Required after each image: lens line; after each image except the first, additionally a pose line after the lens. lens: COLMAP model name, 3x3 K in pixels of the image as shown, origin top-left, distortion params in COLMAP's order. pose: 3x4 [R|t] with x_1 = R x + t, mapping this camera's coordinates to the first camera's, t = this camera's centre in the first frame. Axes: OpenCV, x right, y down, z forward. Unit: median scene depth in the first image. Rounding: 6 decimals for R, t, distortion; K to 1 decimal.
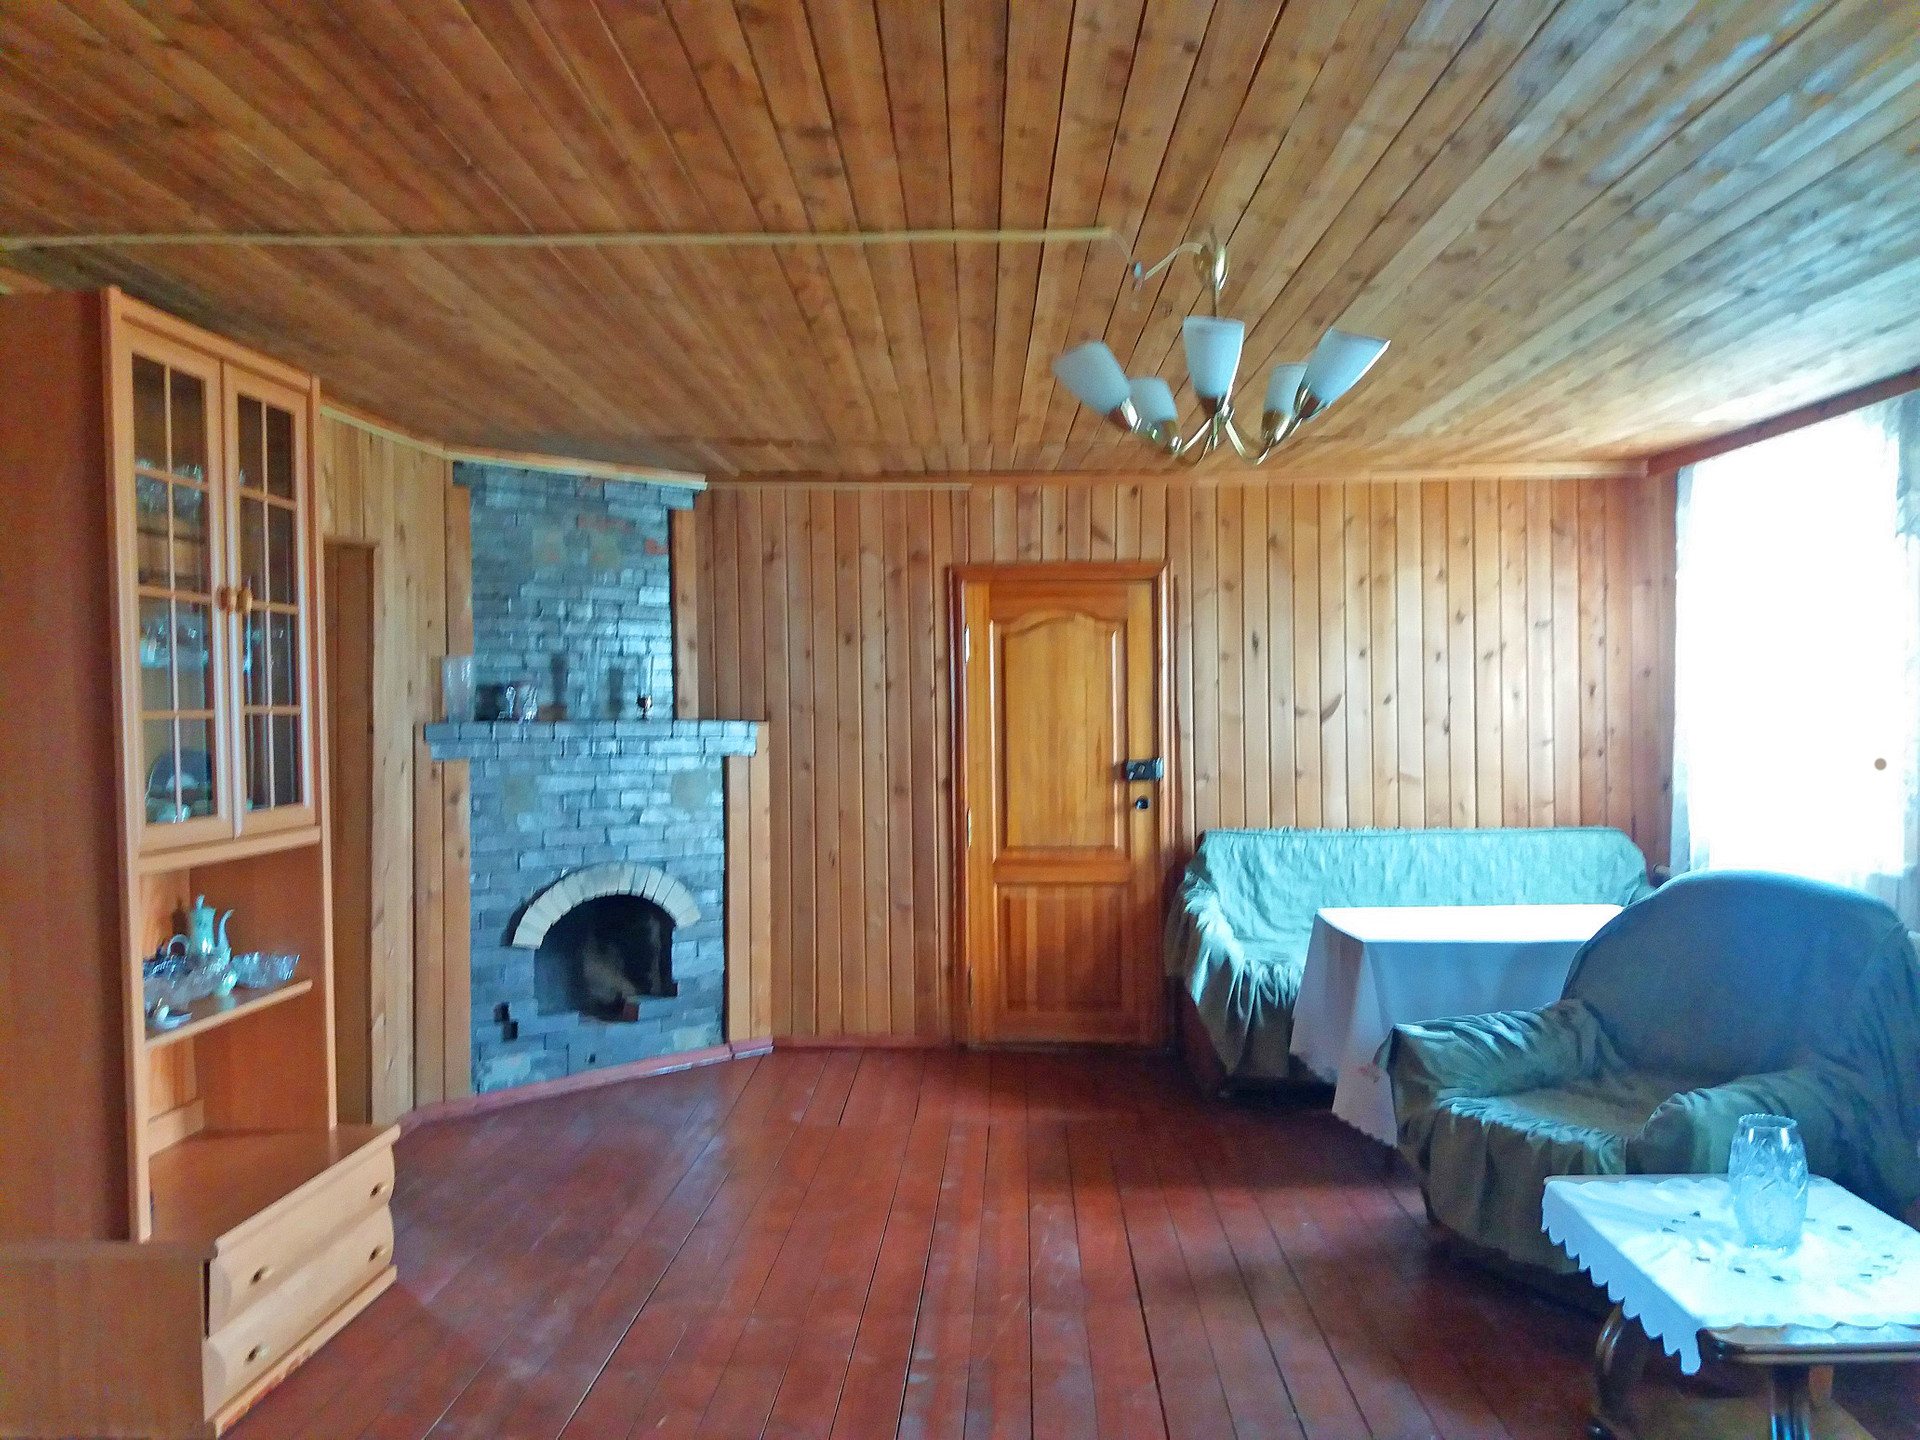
lens RADIAL K [[1562.8, 0, 966.4], [0, 1562.8, 728.3], [0, 0, 1]] dist [0.084685, -0.130049]
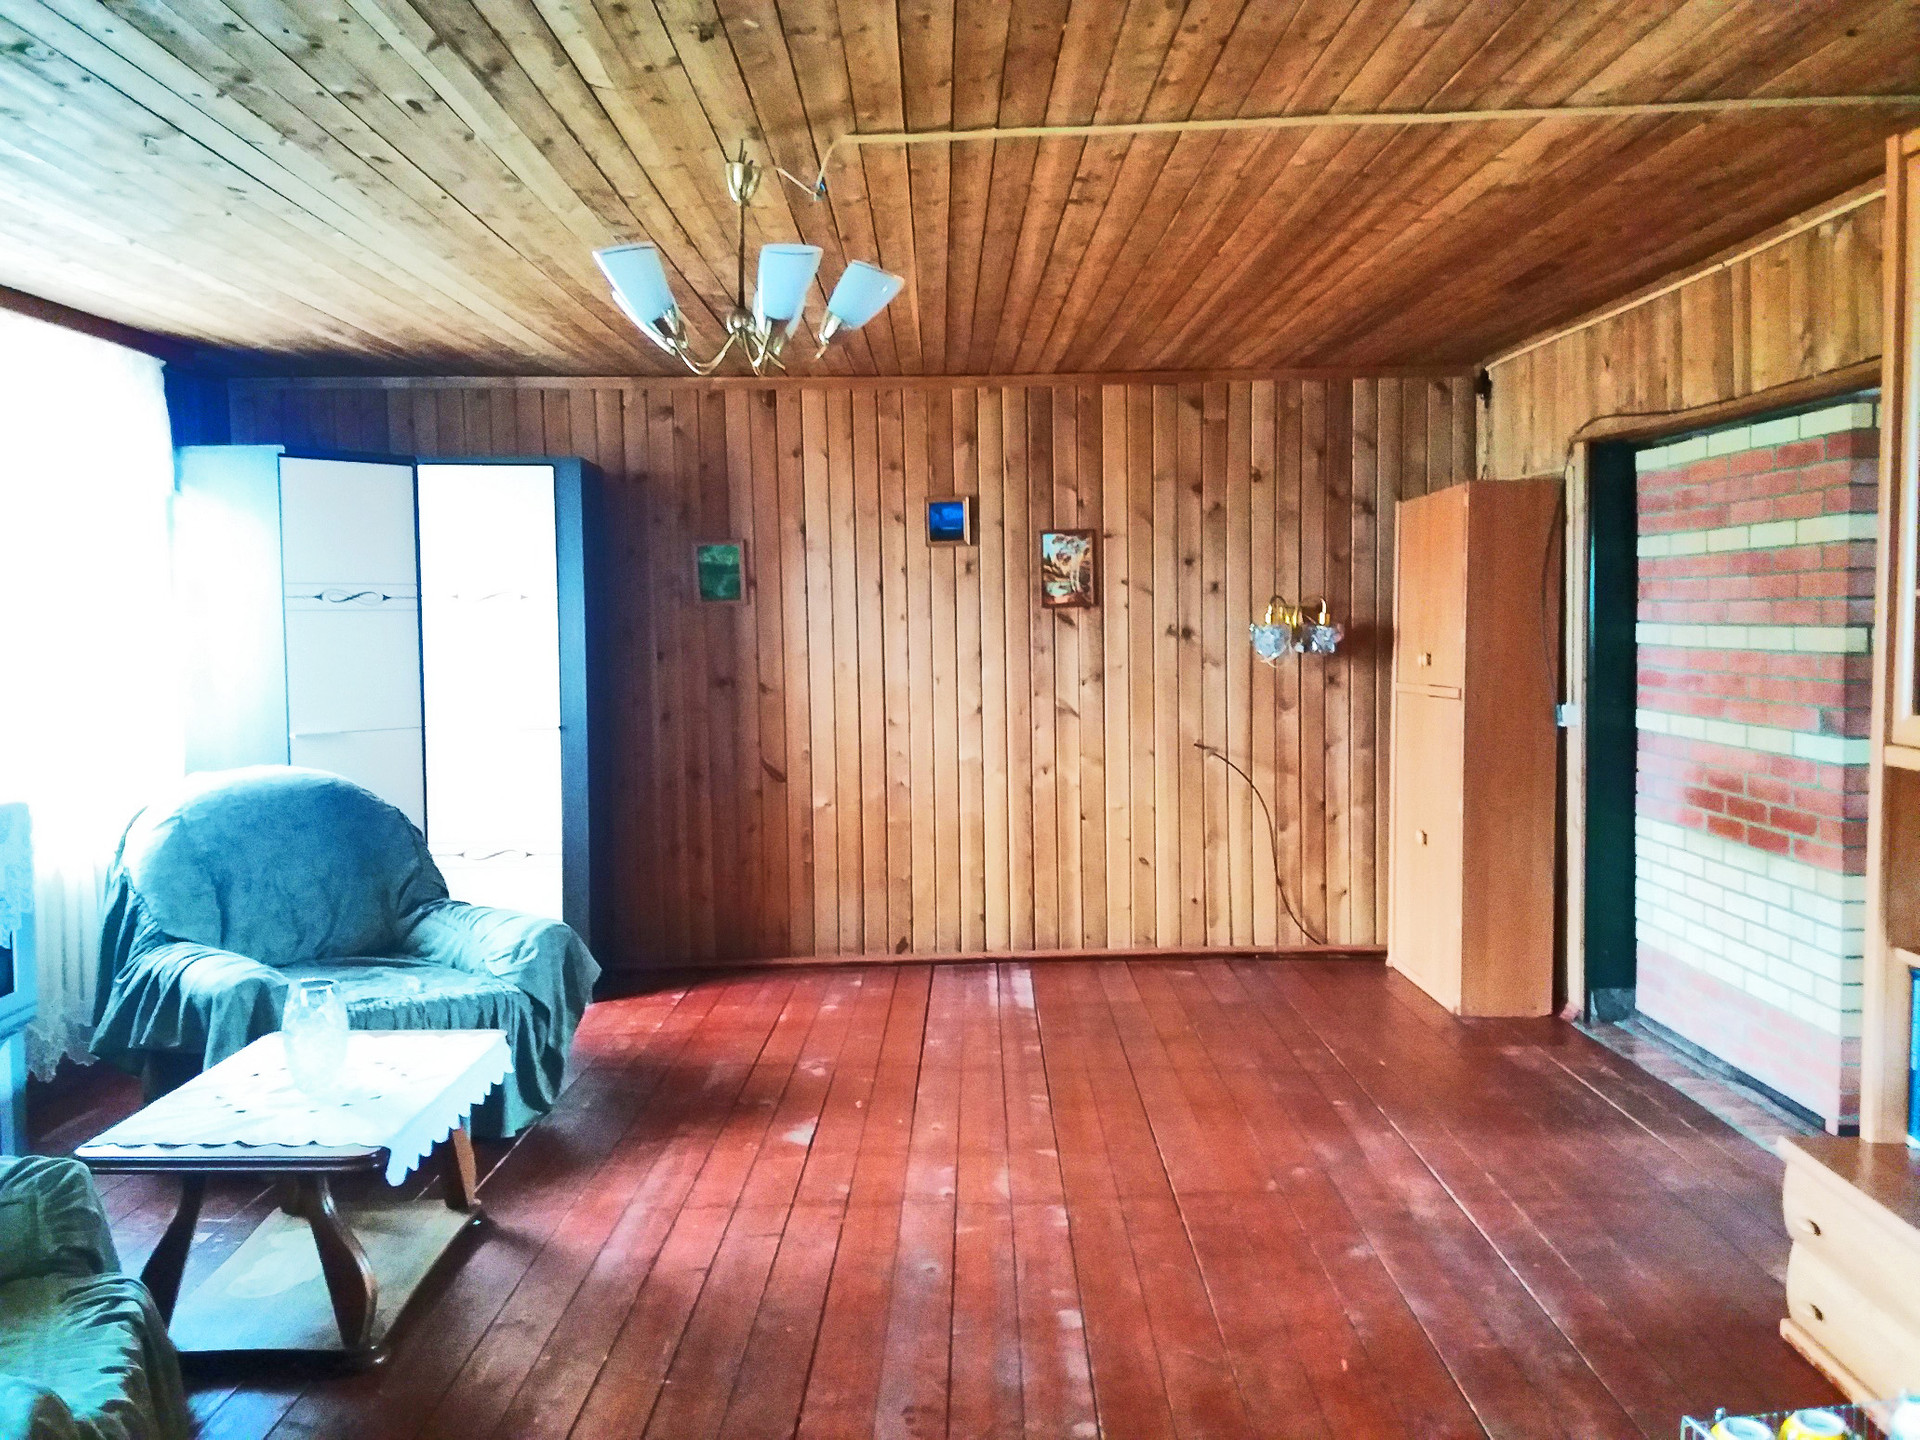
lens RADIAL K [[1562.8, 0, 950.3], [0, 1562.8, 673.5], [0, 0, 1]] dist [0.084685, -0.130049]
pose [[-0.999543, 0.026523, -0.014493, 0.025028], [0.025664, 0.998069, 0.056562, -0.015724], [0.015965, 0.056164, -0.998294, 1.092377]]
